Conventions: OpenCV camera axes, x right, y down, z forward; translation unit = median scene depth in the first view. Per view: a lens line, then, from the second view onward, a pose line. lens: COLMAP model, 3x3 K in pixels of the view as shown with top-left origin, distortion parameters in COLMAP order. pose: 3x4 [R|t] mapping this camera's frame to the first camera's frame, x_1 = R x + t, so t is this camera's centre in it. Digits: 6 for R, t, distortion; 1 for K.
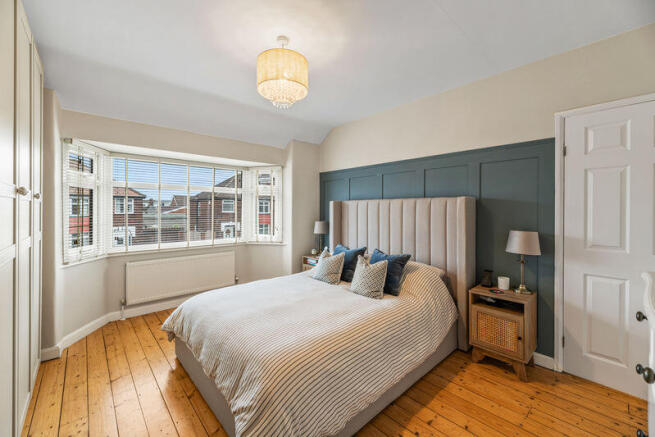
lens RADIAL K [[259.2, 0, 325.3], [0, 259.2, 209.6], [0, 0, 1]] dist [-0.000591, -0.000056]
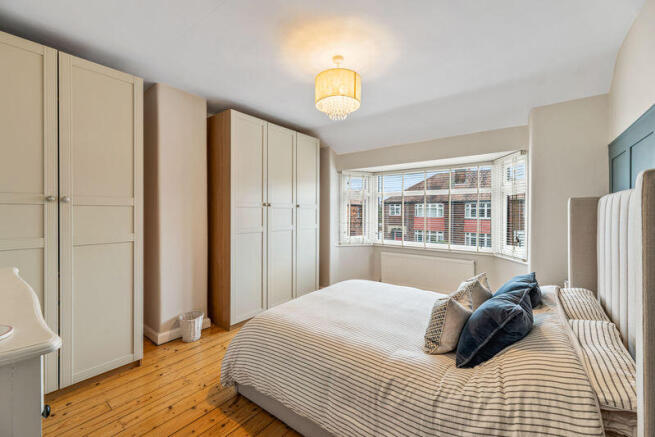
lens RADIAL K [[266.4, 0, 323.8], [0, 266.4, 216.8], [0, 0, 1]] dist [-0.000918, -0.000126]
pose [[0.195450, 0.018947, -0.980531, 0.587772], [-0.006032, 0.999818, 0.018117, -0.002612], [0.980695, 0.002374, 0.195529, 0.449573]]
